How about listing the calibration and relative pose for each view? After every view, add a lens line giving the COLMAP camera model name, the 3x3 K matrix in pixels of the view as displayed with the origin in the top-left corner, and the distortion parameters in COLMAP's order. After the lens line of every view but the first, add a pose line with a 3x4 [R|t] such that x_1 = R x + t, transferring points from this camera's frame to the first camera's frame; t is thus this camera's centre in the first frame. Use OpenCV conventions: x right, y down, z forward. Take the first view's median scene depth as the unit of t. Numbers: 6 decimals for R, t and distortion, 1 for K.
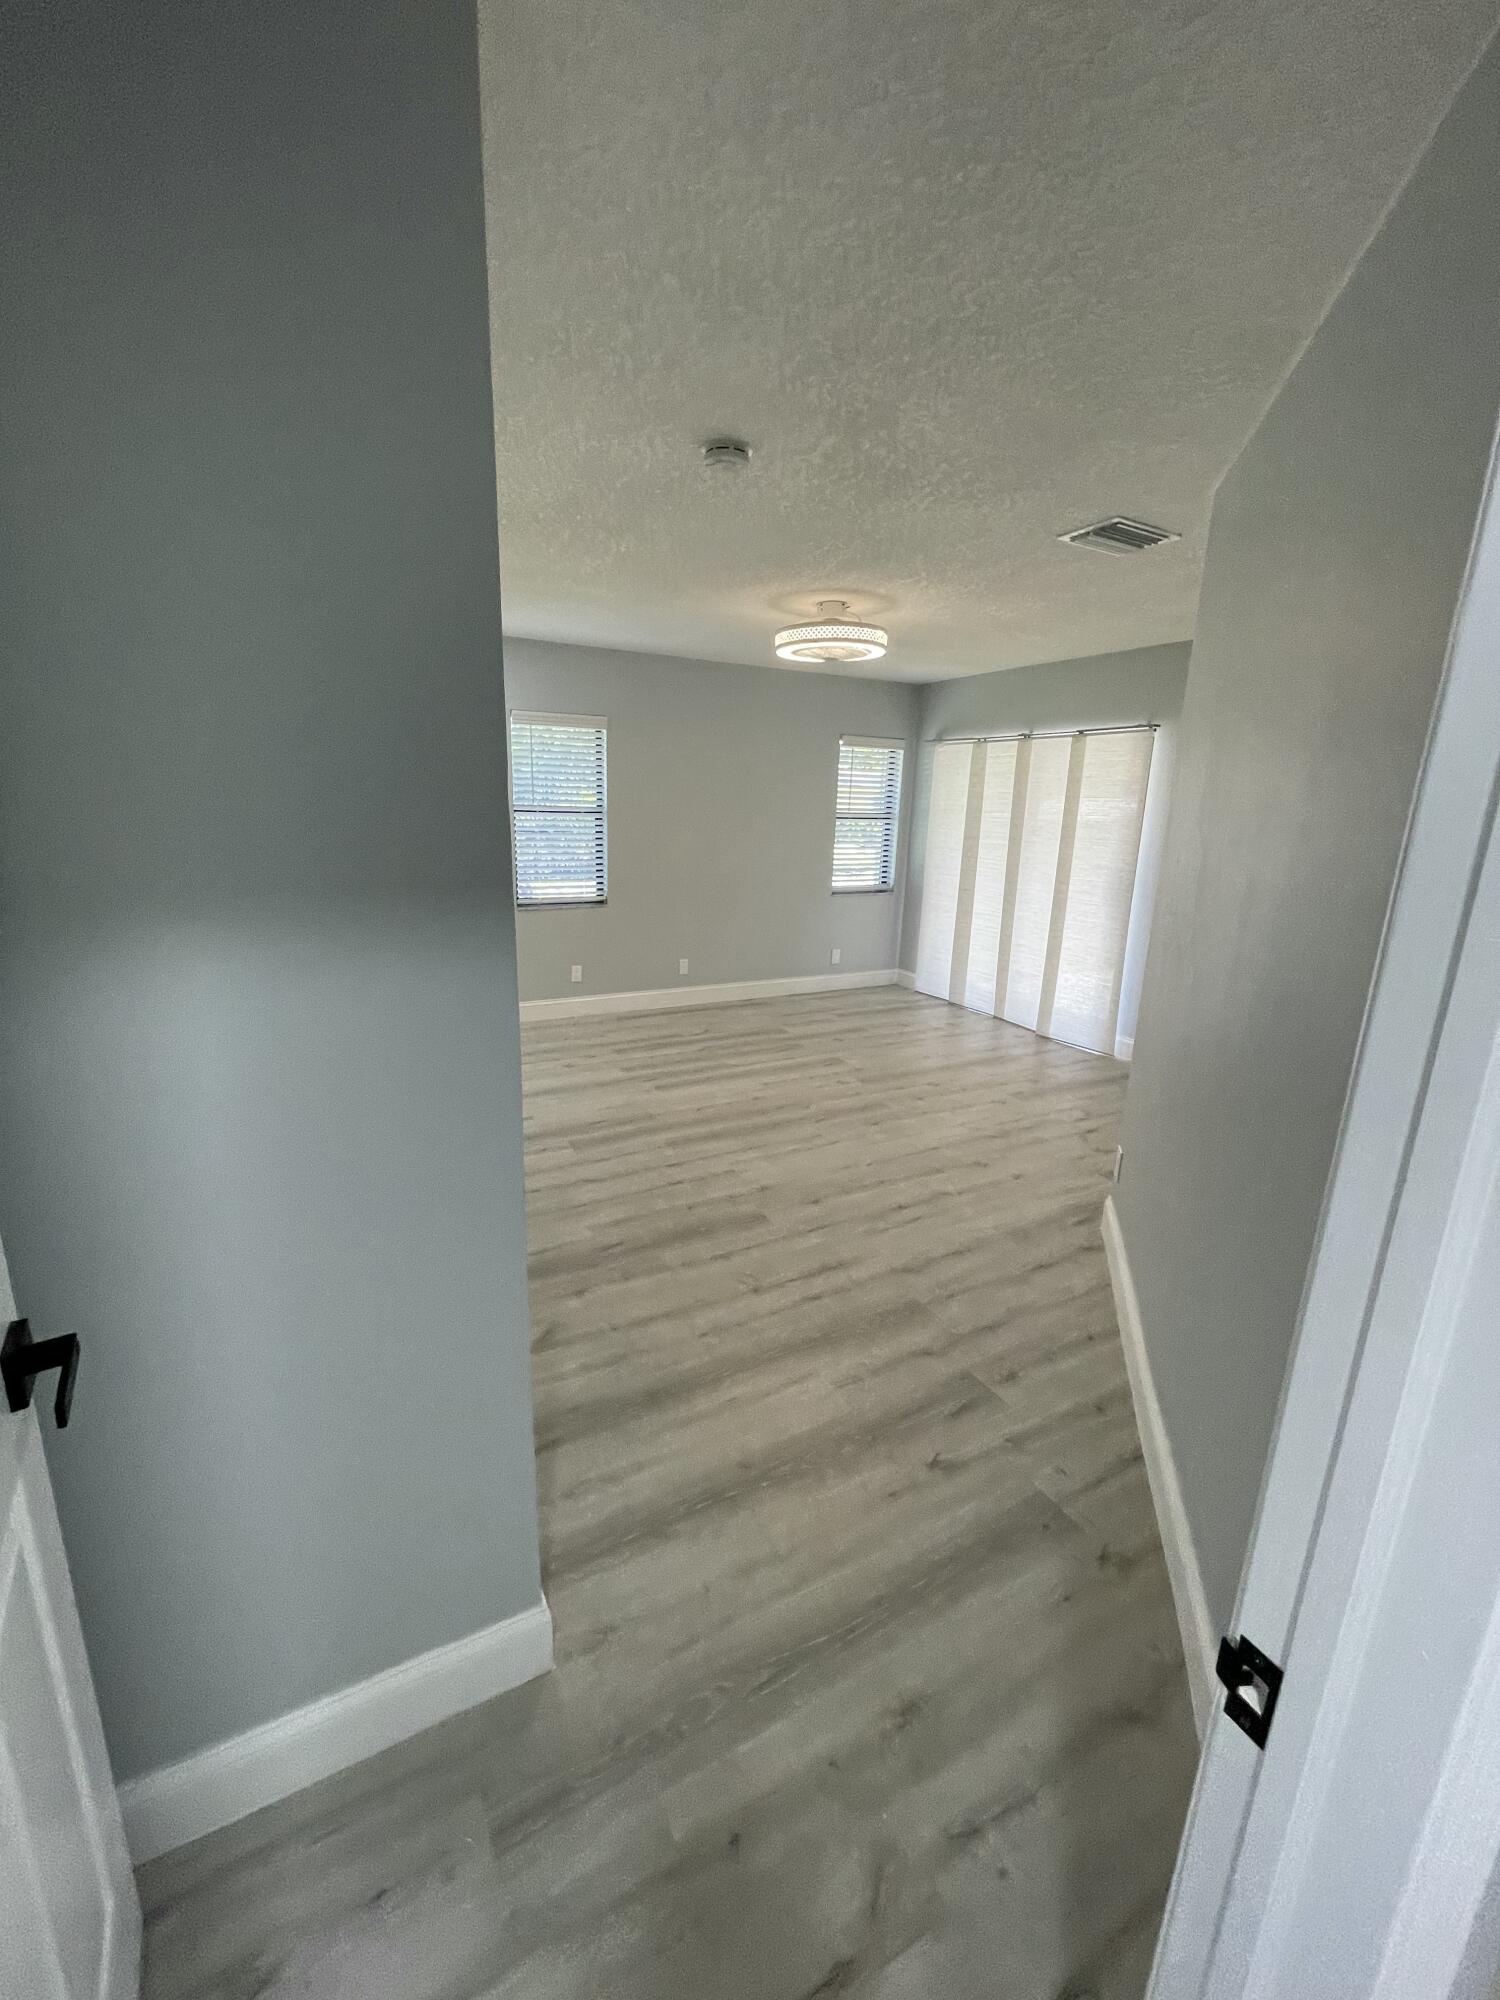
lens RADIAL K [[804.7, 0, 739.9], [0, 804.7, 1000.7], [0, 0, 1]] dist [-0.003637, 0.000490]
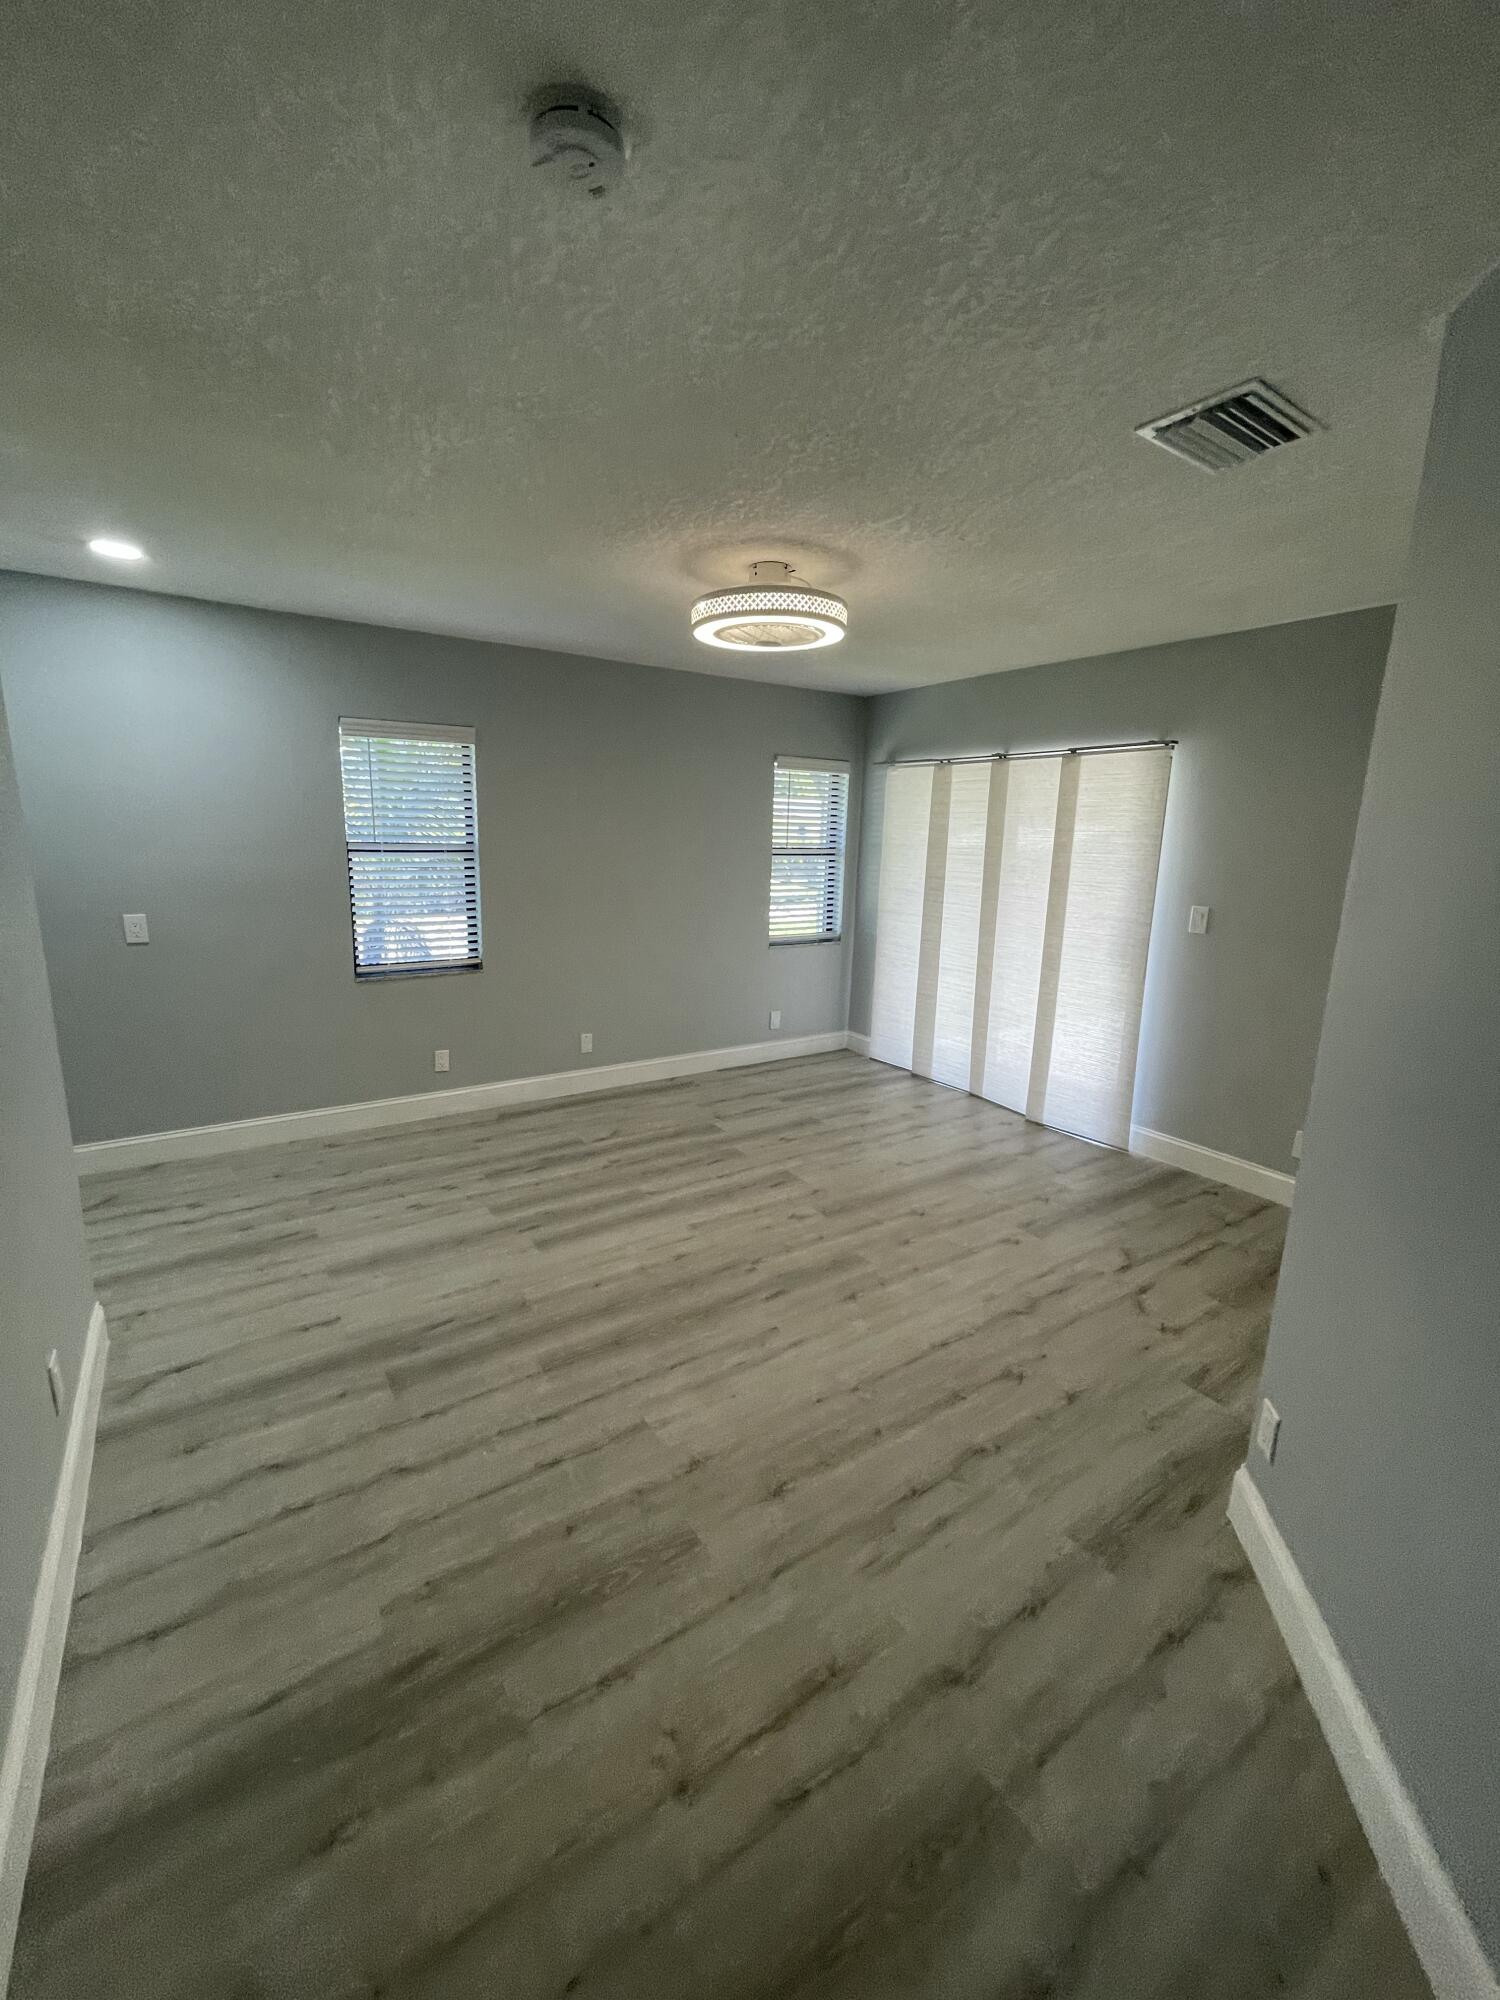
lens RADIAL K [[804.7, 0, 744.0], [0, 804.7, 1001.8], [0, 0, 1]] dist [-0.003637, 0.000490]
pose [[0.995148, -0.022788, 0.095719, 0.011897], [0.025703, 0.999239, -0.029337, -0.071901], [-0.094978, 0.031655, 0.994976, 0.253279]]
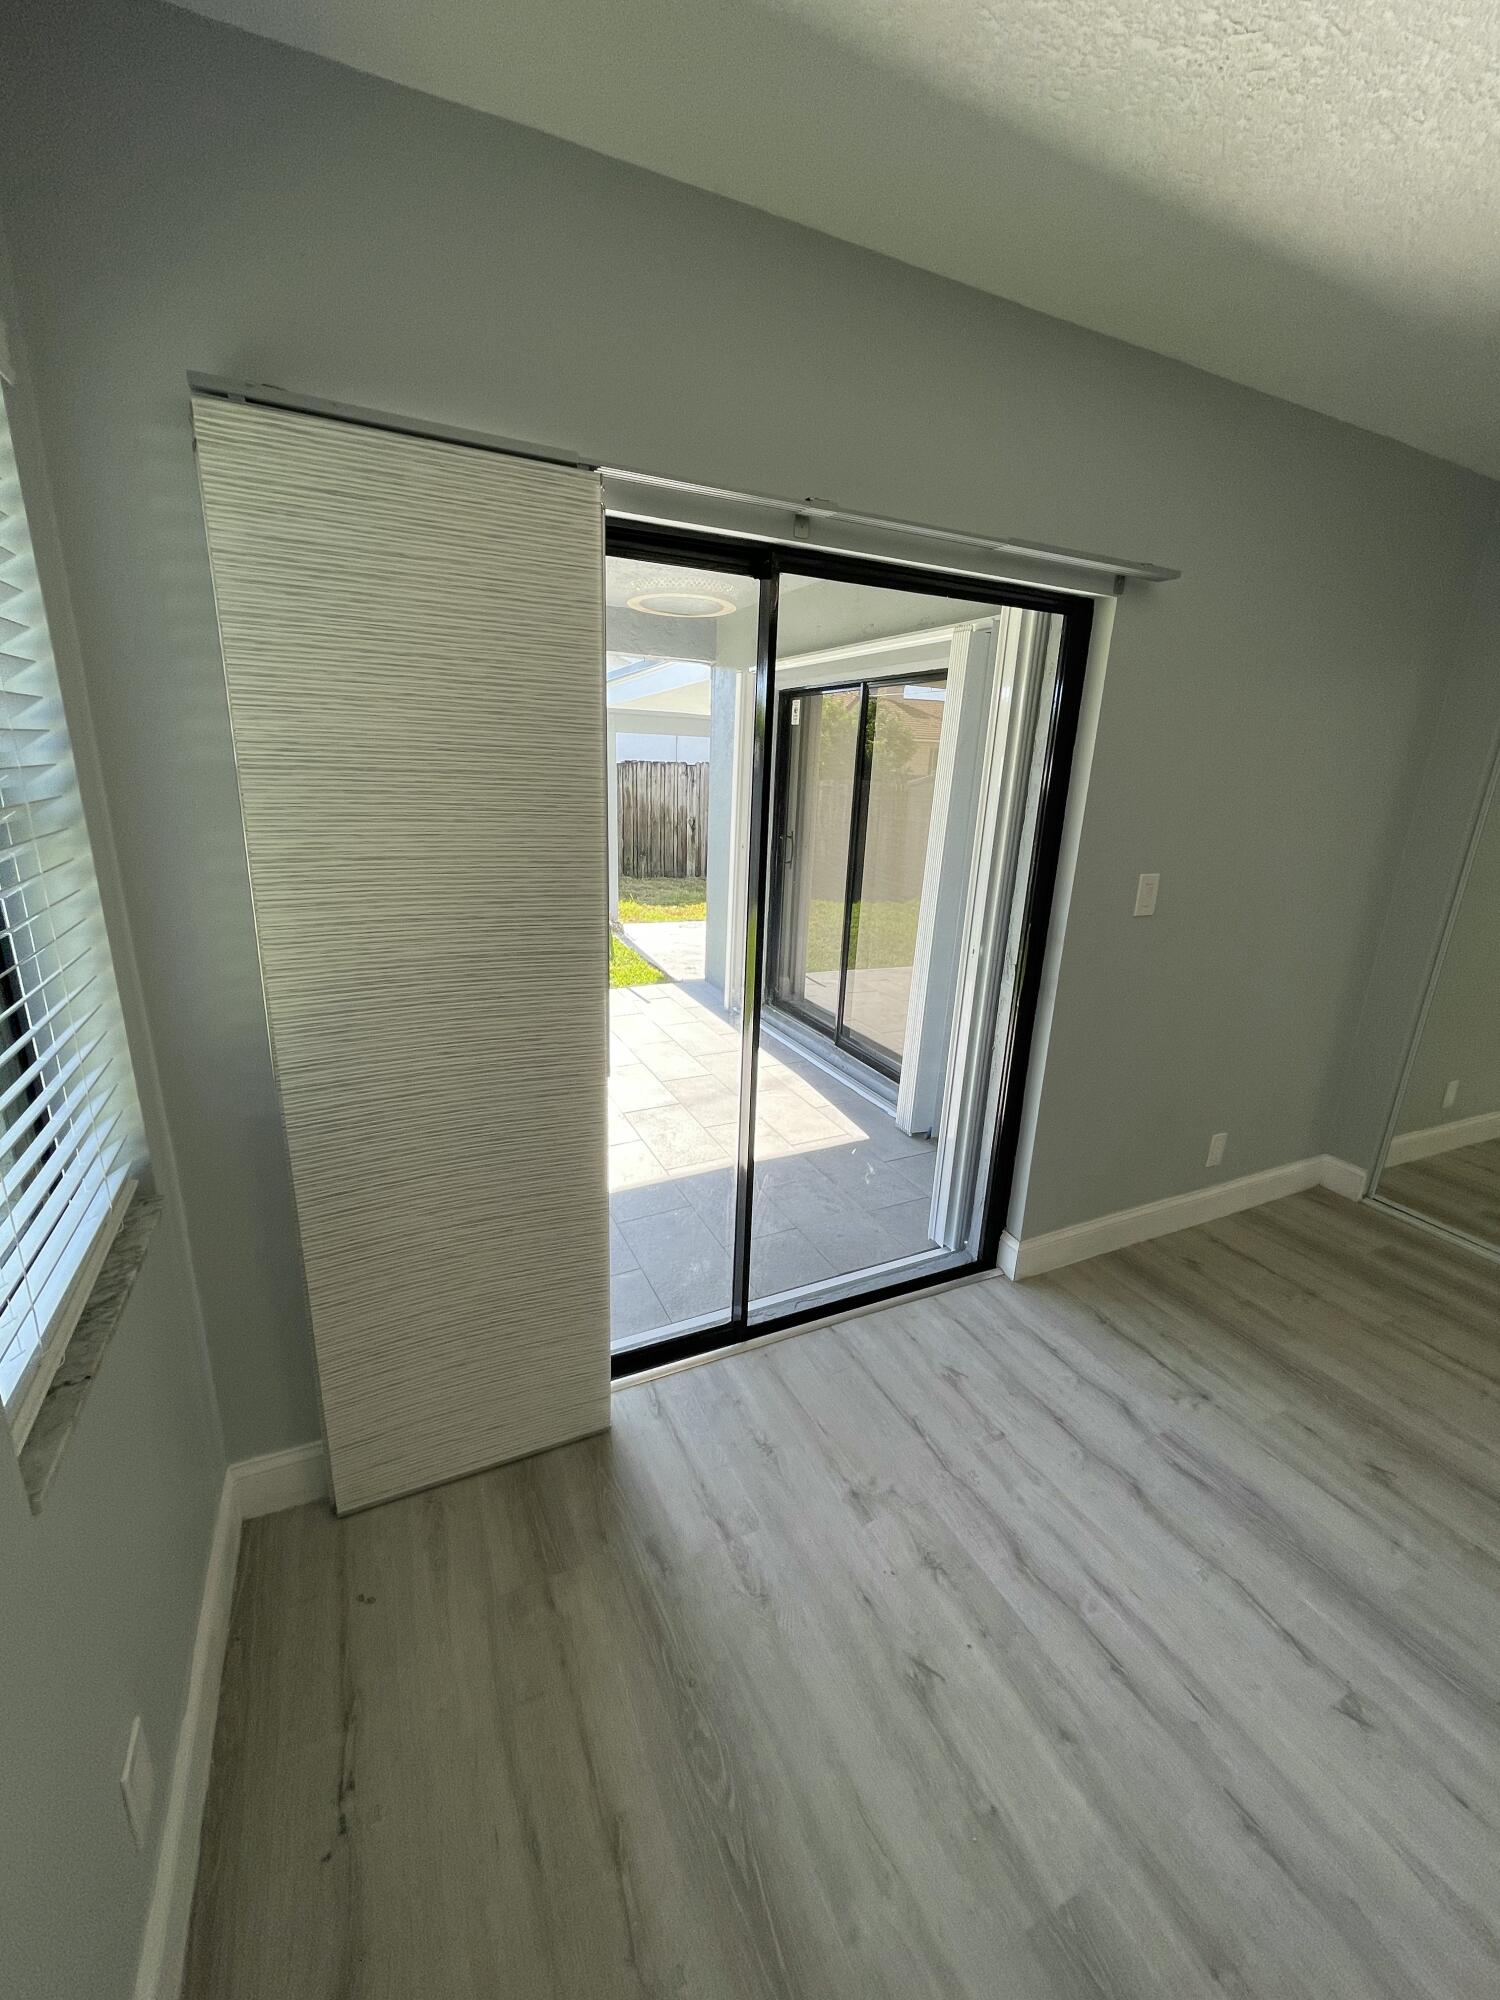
lens RADIAL K [[804.7, 0, 744.7], [0, 804.7, 1002.8], [0, 0, 1]] dist [-0.003637, 0.000490]
pose [[0.046843, -0.312440, 0.948782, 0.040524], [0.206010, 0.932427, 0.296884, -0.300883], [-0.977428, 0.181552, 0.108044, 1.204521]]
